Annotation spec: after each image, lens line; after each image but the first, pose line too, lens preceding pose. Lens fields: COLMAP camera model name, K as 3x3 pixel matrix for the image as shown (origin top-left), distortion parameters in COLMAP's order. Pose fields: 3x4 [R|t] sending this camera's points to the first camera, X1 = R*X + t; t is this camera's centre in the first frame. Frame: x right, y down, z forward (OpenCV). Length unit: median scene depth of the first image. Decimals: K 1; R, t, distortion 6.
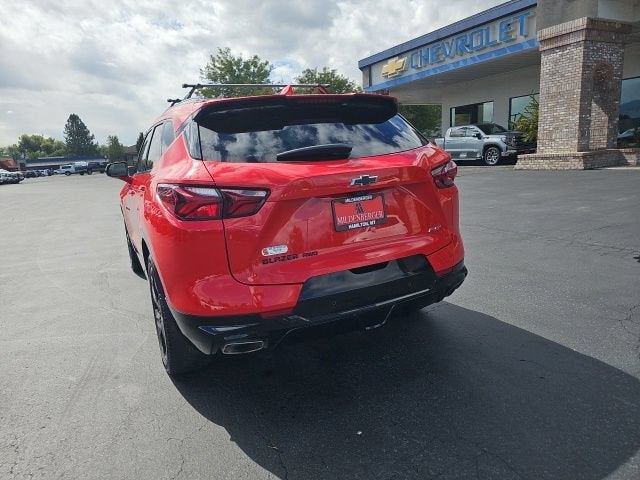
lens RADIAL K [[422.1, 0, 312.3], [0, 422.1, 242.7], [0, 0, 1]] dist [0.053905, -0.046299]
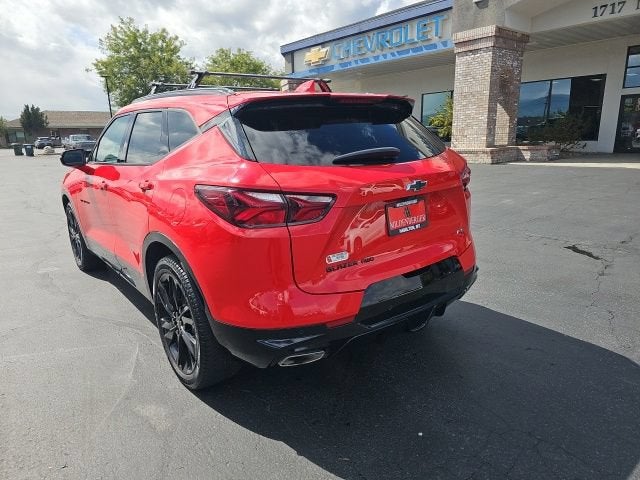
lens RADIAL K [[420.4, 0, 318.6], [0, 420.4, 240.3], [0, 0, 1]] dist [0.053897, -0.046899]
pose [[0.975503, -0.015224, 0.219459, -0.042006], [0.008875, 0.999514, 0.029888, -0.006260], [-0.219807, -0.027208, 0.975164, 0.008589]]
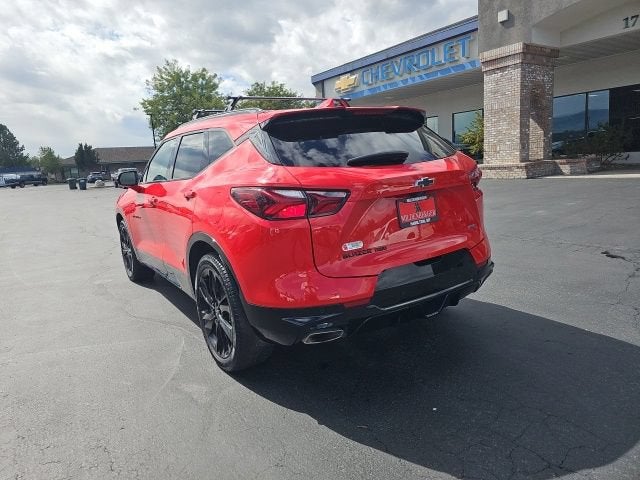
lens RADIAL K [[422.5, 0, 310.7], [0, 422.5, 232.5], [0, 0, 1]] dist [0.050435, -0.045040]
pose [[0.992310, -0.021924, 0.121823, -0.040680], [0.027979, 0.998445, -0.048218, 0.004078], [-0.120577, 0.051256, 0.991380, -0.009784]]
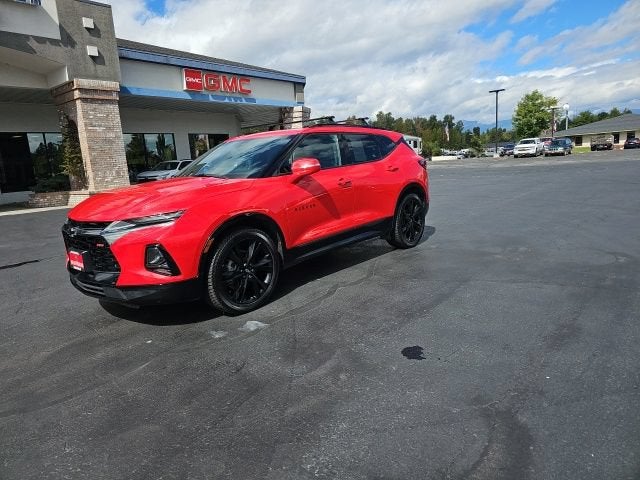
lens RADIAL K [[411.9, 0, 316.2], [0, 411.9, 231.3], [0, 0, 1]] dist [0.054128, -0.046557]
pose [[-0.369351, -0.066732, 0.926891, -0.353050], [0.280638, 0.942840, 0.179709, -0.050942], [-0.885902, 0.326496, -0.329512, 0.352792]]
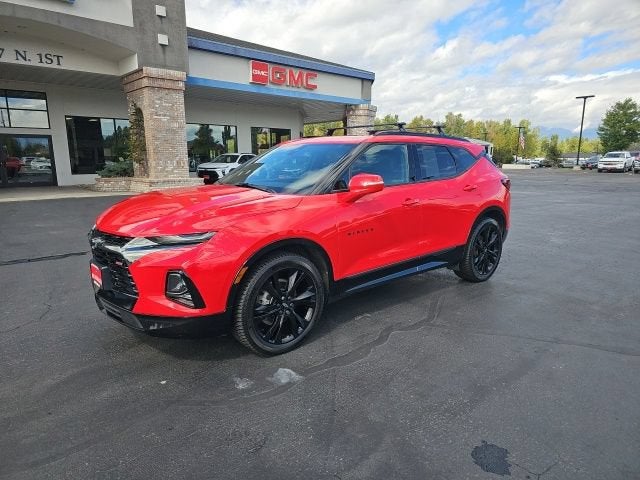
lens RADIAL K [[414.9, 0, 319.0], [0, 414.9, 240.3], [0, 0, 1]] dist [0.051020, -0.043734]
pose [[-0.244178, -0.117831, 0.962545, -0.316217], [0.219118, 0.960215, 0.173131, -0.058652], [-0.944650, 0.253186, -0.208645, 0.336867]]
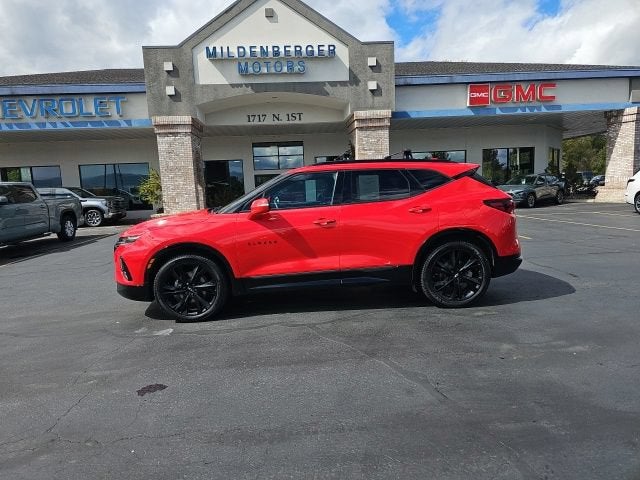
lens RADIAL K [[418.0, 0, 317.3], [0, 418.0, 240.7], [0, 0, 1]] dist [0.056795, -0.051654]
pose [[0.398873, -0.056668, 0.915253, -0.353120], [0.206496, 0.978004, -0.029440, -0.007341], [-0.893454, 0.200739, 0.401802, 0.128390]]
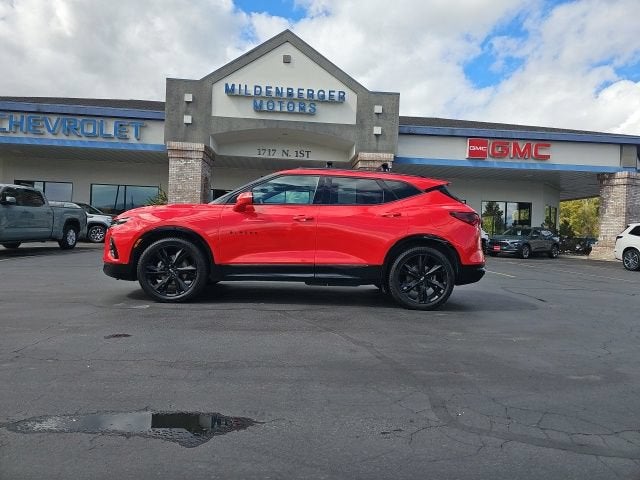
lens RADIAL K [[417.5, 0, 326.4], [0, 417.5, 229.8], [0, 0, 1]] dist [0.059697, -0.057539]
pose [[0.390506, 0.096773, 0.915500, -0.364852], [0.129575, 0.978782, -0.158732, 0.030824], [-0.911436, 0.180611, 0.369681, 0.108257]]
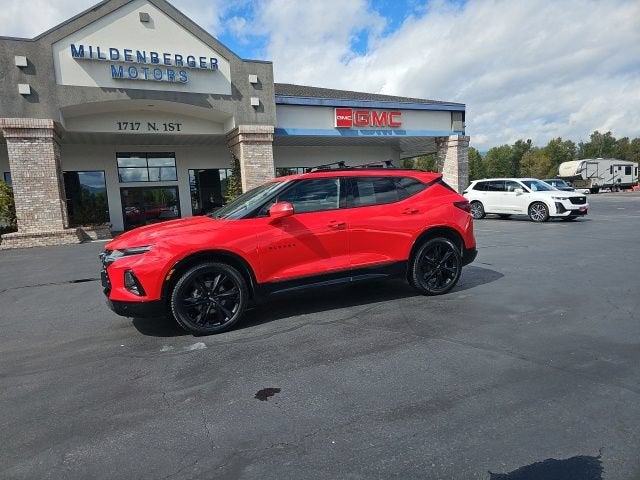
lens RADIAL K [[414.2, 0, 316.9], [0, 414.2, 238.5], [0, 0, 1]] dist [0.056860, -0.047719]
pose [[0.046437, -0.029600, 0.998483, -0.390788], [0.258237, 0.965939, 0.016625, -0.025477], [-0.964965, 0.257073, 0.052499, 0.233082]]
